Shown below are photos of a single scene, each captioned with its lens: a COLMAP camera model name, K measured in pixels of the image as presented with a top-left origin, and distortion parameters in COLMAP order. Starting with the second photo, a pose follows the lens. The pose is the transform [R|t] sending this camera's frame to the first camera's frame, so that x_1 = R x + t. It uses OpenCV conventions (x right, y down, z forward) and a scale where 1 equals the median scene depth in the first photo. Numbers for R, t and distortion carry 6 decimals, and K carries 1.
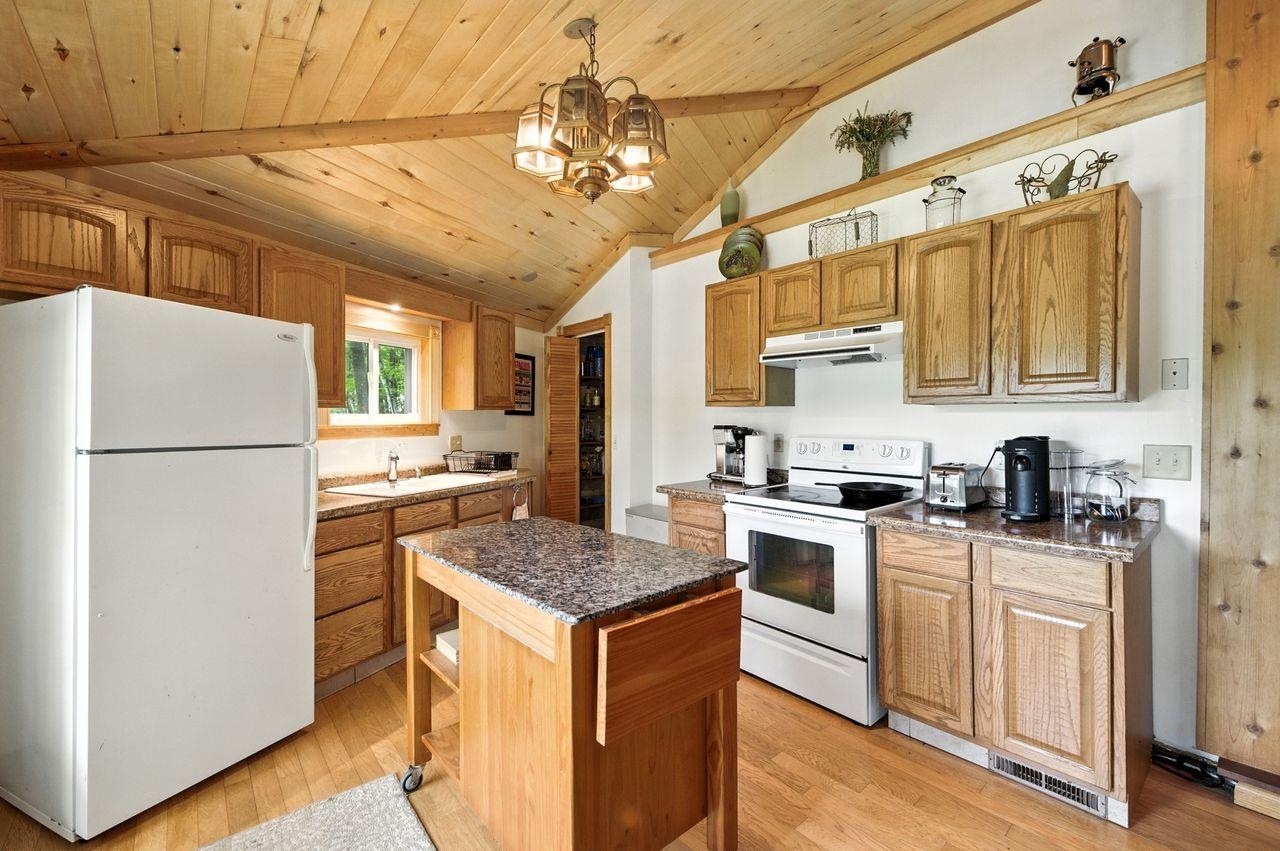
lens RADIAL K [[536.7, 0, 644.1], [0, 536.7, 421.2], [0, 0, 1]] dist [0.002823, -0.000478]
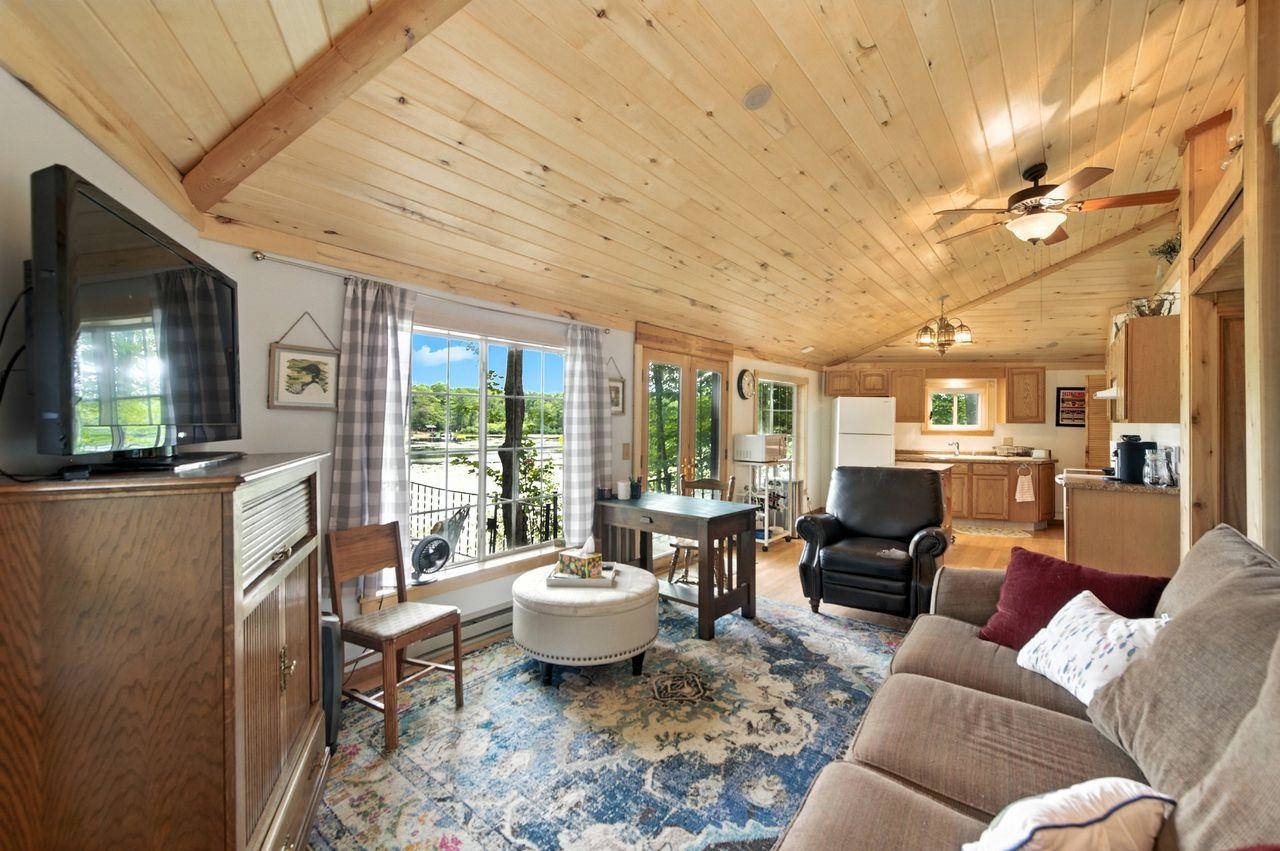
lens RADIAL K [[517.8, 0, 635.7], [0, 517.8, 422.1], [0, 0, 1]] dist [0.000936, 0.000184]
pose [[0.161095, -0.002718, -0.986935, 1.498800], [-0.018366, 0.999815, -0.005751, 0.009789], [0.986768, 0.019052, 0.161015, -0.695674]]
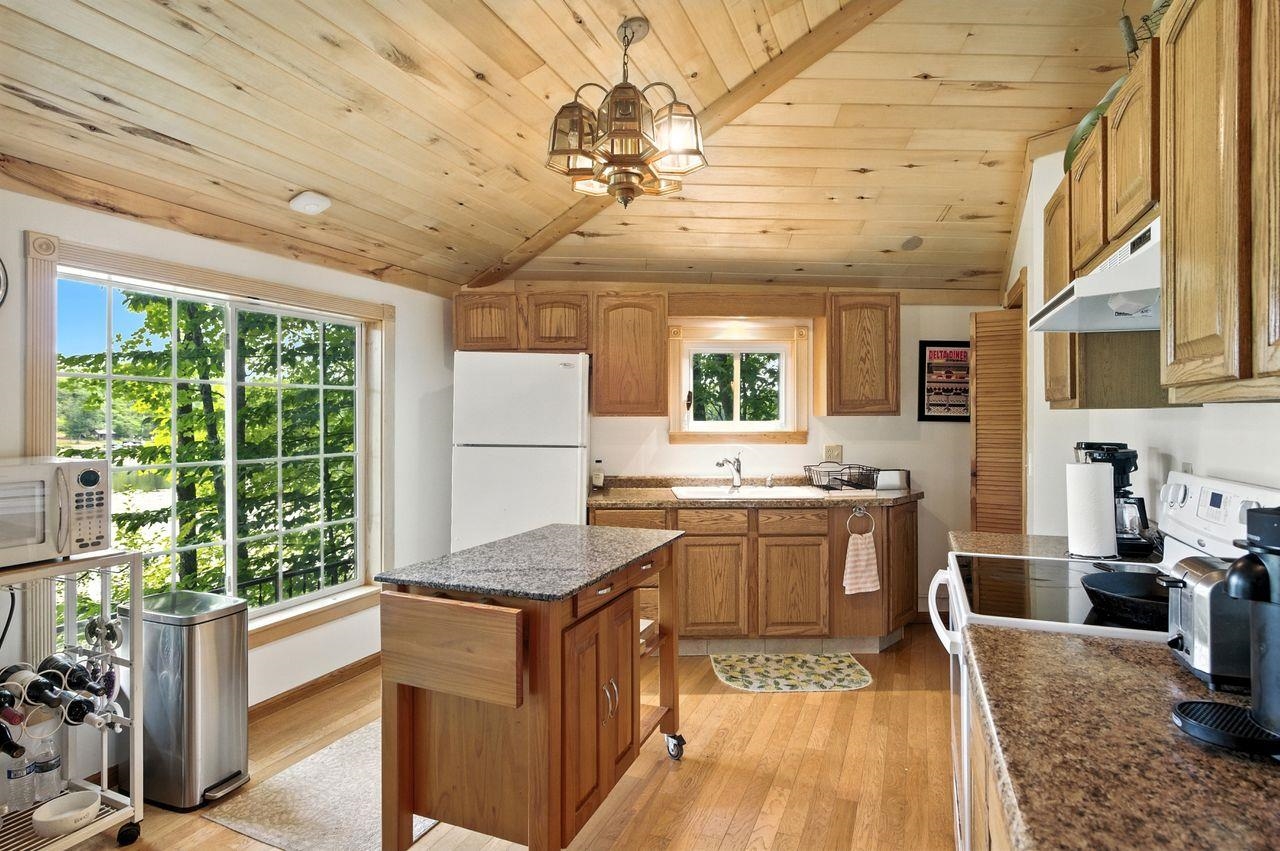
lens RADIAL K [[654.7, 0, 648.8], [0, 654.7, 420.3], [0, 0, 1]] dist [0.002008, 0.000124]
pose [[0.442439, 0.000408, -0.896799, 0.591193], [-0.007500, 0.999967, -0.003245, -0.010654], [0.896767, 0.008161, 0.442427, 0.310949]]
